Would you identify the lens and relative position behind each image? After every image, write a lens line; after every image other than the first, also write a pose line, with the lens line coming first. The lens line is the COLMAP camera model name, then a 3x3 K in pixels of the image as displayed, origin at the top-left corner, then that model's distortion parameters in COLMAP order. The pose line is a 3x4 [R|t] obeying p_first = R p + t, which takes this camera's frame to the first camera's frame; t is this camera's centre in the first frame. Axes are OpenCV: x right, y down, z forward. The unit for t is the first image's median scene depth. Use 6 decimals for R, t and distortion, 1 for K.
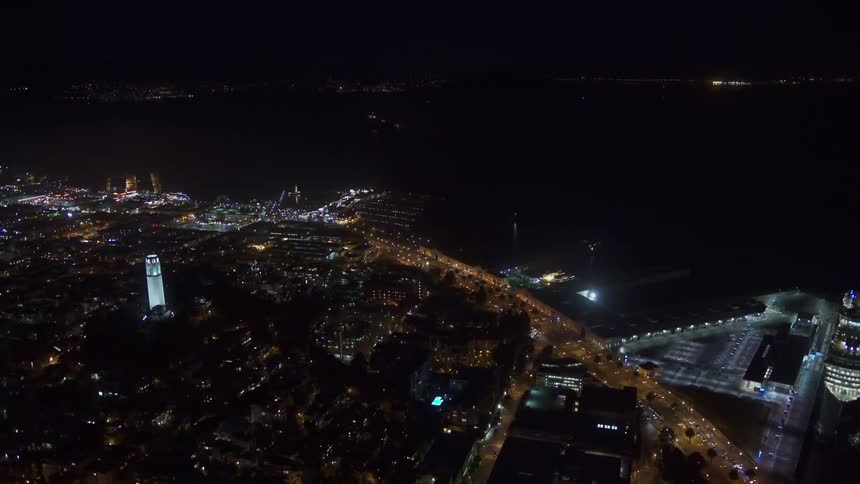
lens RADIAL K [[704.2, 0, 430.0], [0, 704.2, 242.0], [0, 0, 1]] dist [-0.089425, 0.095501]
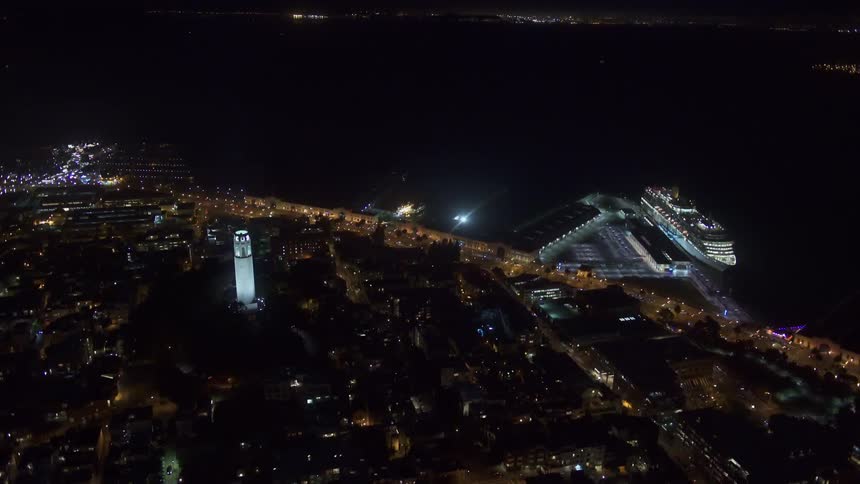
lens RADIAL K [[704.2, 0, 430.0], [0, 704.2, 242.0], [0, 0, 1]] dist [-0.089425, 0.095501]
pose [[0.828936, -0.154672, 0.537533, -0.549389], [0.105858, 0.987021, 0.120764, -0.035692], [-0.549235, -0.043203, 0.834550, 0.174166]]
